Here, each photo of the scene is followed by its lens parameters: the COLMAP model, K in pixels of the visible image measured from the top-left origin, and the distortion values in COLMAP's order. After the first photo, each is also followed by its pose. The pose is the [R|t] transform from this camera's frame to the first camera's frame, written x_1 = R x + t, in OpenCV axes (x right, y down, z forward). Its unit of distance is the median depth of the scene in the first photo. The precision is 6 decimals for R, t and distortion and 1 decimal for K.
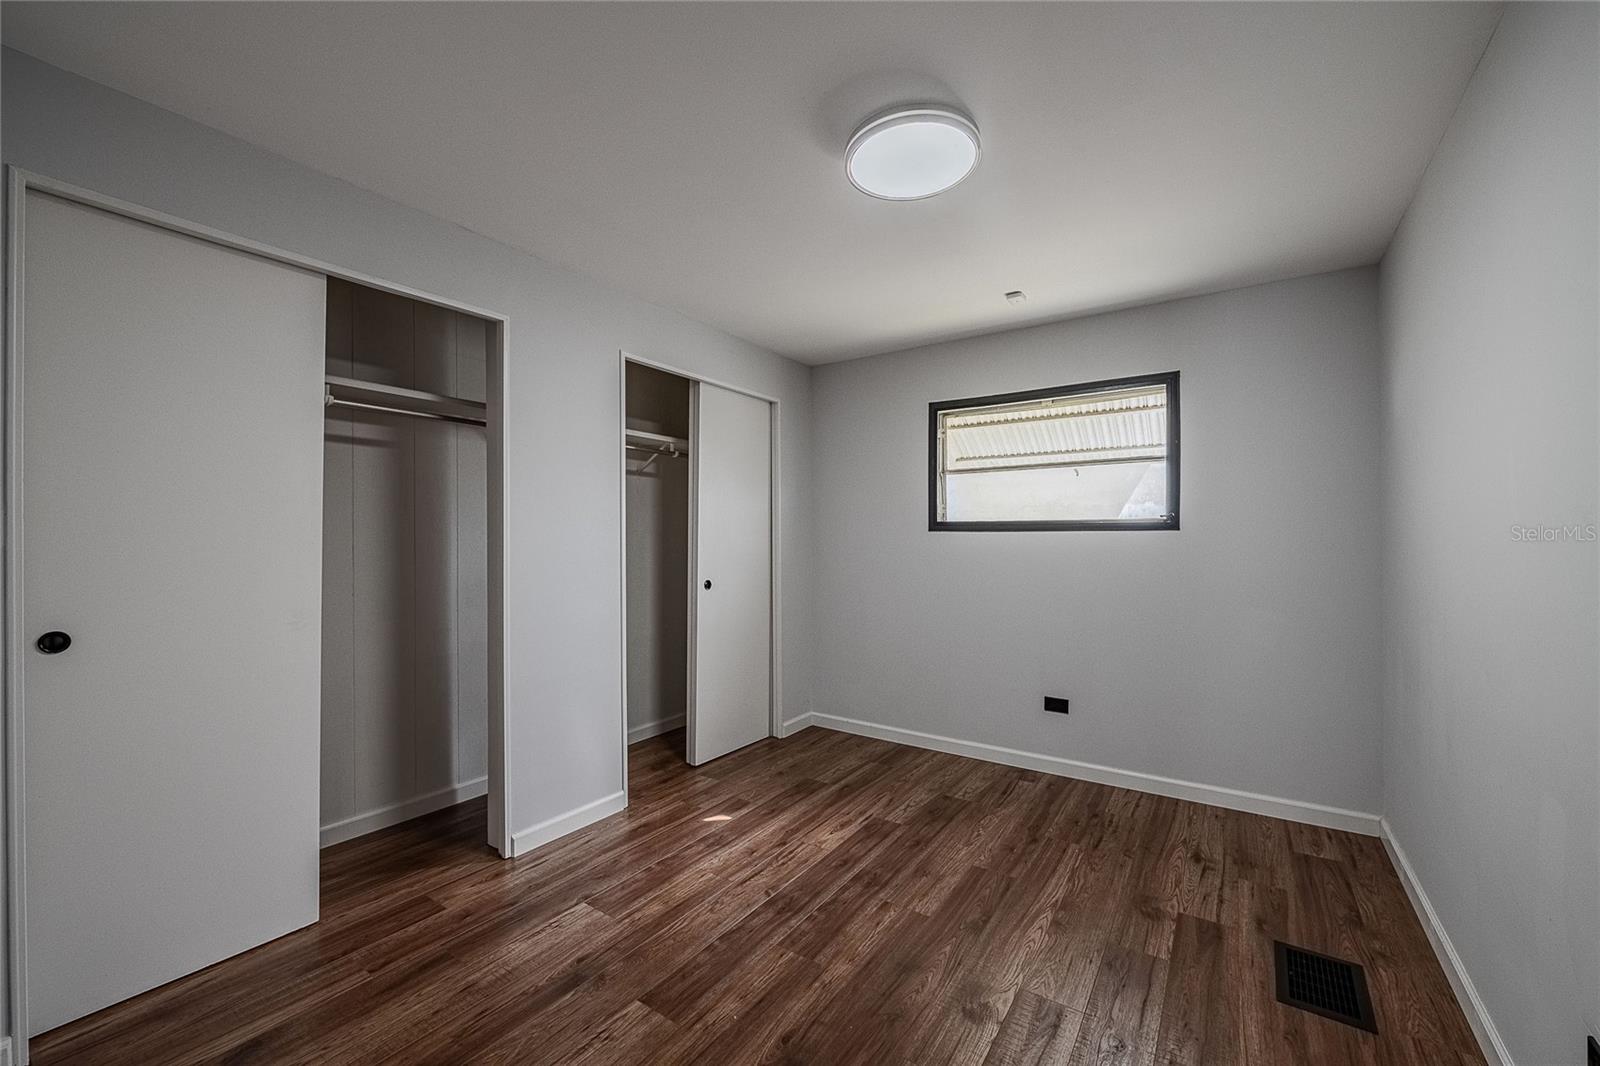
lens RADIAL K [[640.9, 0, 800.0], [0, 640.9, 533.0], [0, 0, 1]] dist [-0.015278, -0.000187]
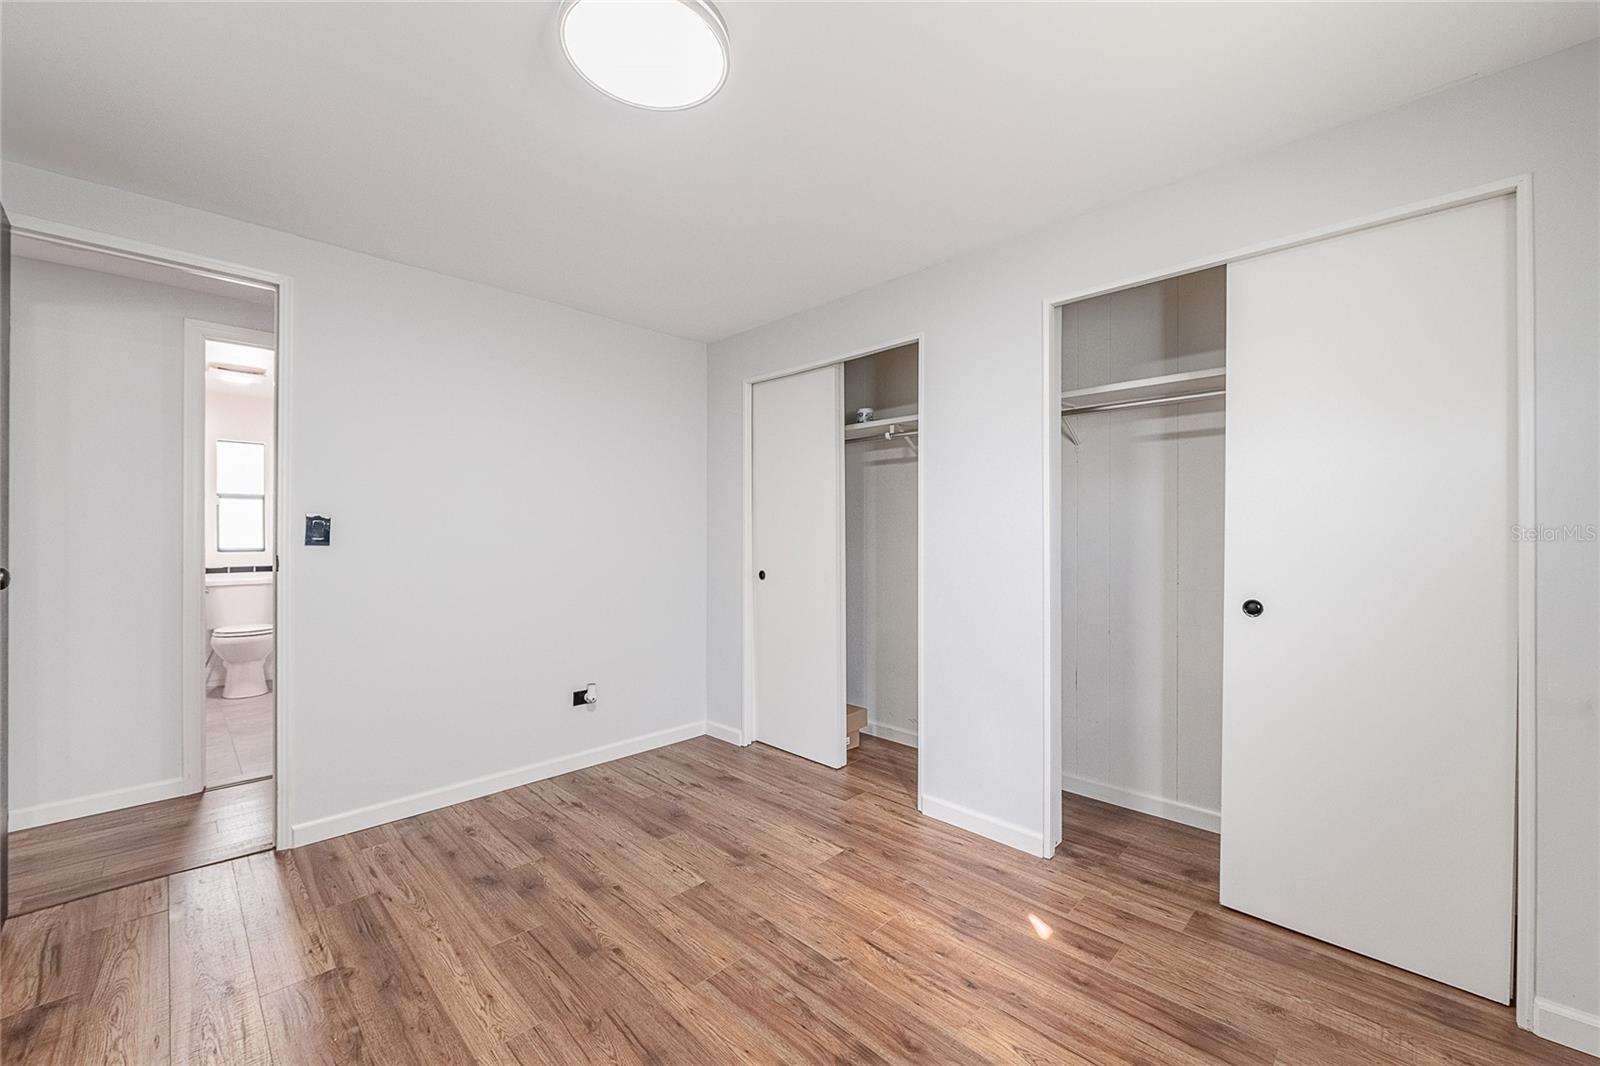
lens RADIAL K [[640.9, 0, 800.0], [0, 640.9, 533.0], [0, 0, 1]] dist [-0.015278, -0.000187]
pose [[-0.186926, -0.000957, -0.982374, 0.711477], [0.002110, 0.999997, -0.001376, 0.021400], [0.982372, -0.002330, -0.186923, 1.036288]]
